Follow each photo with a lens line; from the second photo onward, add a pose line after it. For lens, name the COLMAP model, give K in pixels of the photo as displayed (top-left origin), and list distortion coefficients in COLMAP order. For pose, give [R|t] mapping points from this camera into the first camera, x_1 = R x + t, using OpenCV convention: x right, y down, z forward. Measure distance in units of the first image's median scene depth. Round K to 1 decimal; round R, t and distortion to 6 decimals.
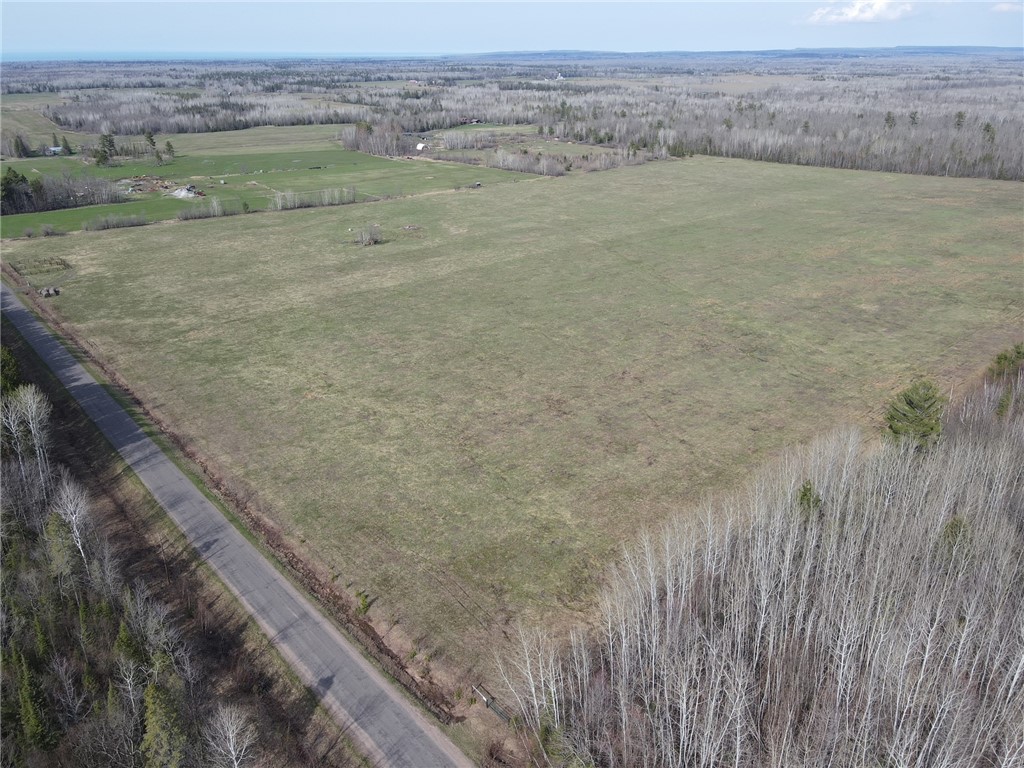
lens RADIAL K [[752.5, 0, 512.0], [0, 752.5, 384.0], [0, 0, 1]] dist [-0.000198, 0.028687]
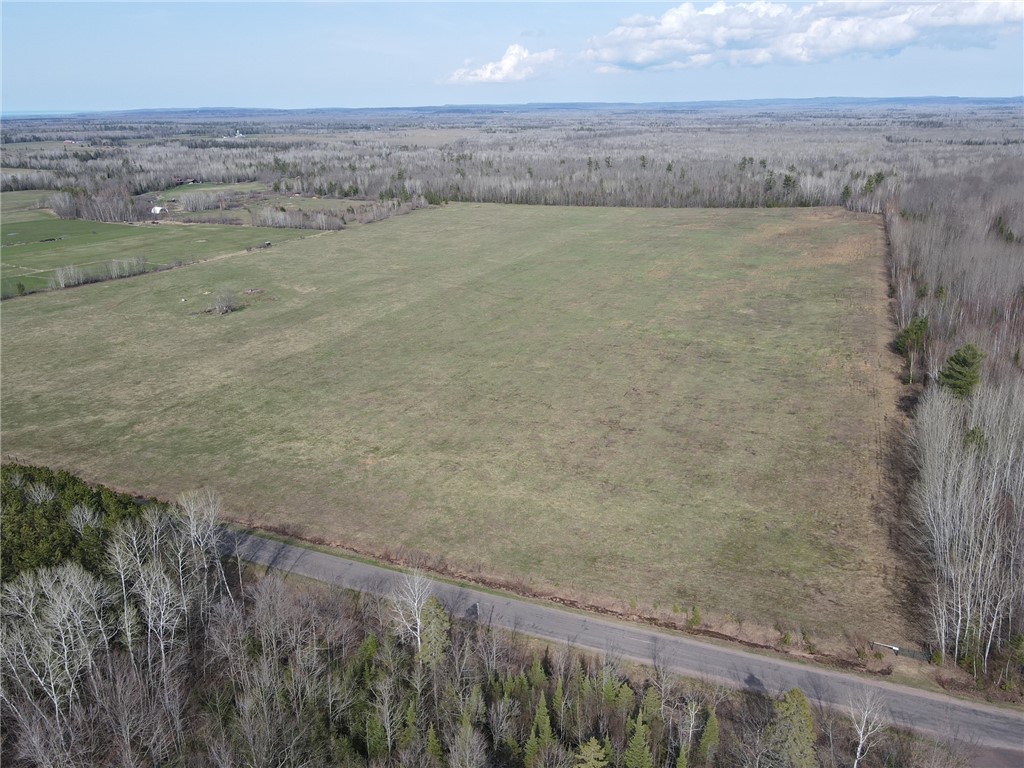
lens RADIAL K [[752.5, 0, 512.0], [0, 752.5, 384.0], [0, 0, 1]] dist [-0.000198, 0.028687]
pose [[0.914487, -0.147854, 0.376634, -0.120833], [0.171747, 0.984670, -0.030462, -0.005689], [-0.366357, 0.092542, 0.925861, 0.013847]]
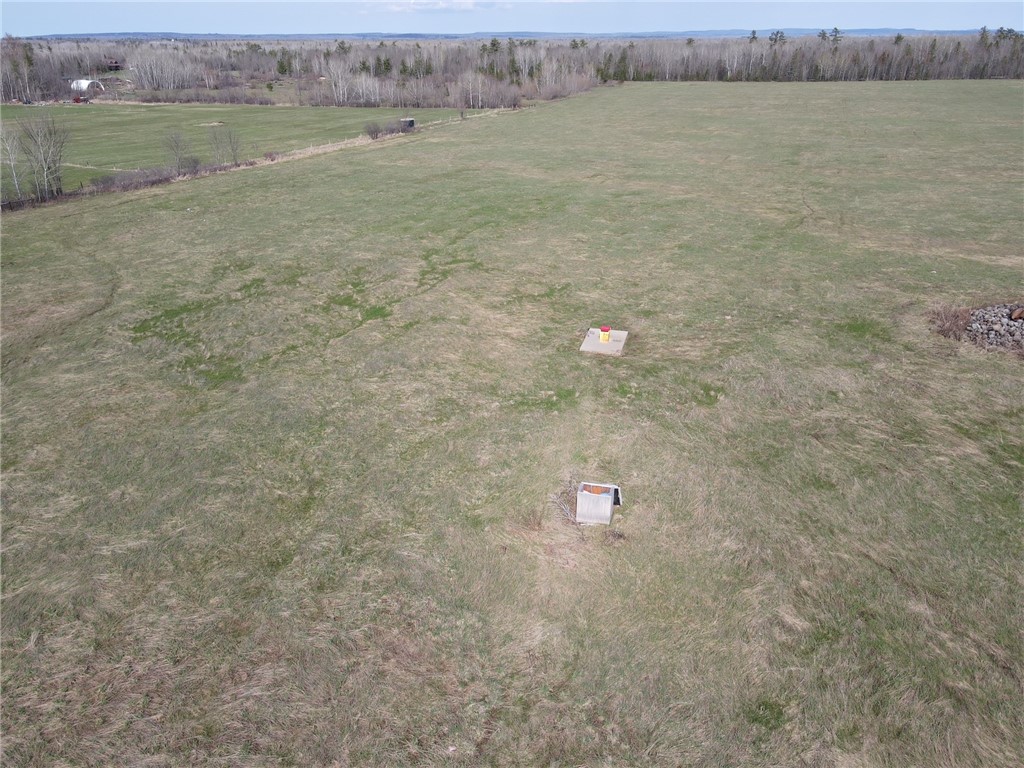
lens RADIAL K [[752.5, 0, 512.0], [0, 752.5, 384.0], [0, 0, 1]] dist [-0.000198, 0.028687]
pose [[0.883465, -0.195990, 0.425533, -0.143243], [0.189797, 0.980145, 0.057384, -0.128835], [-0.428331, 0.030068, 0.903122, 0.547524]]
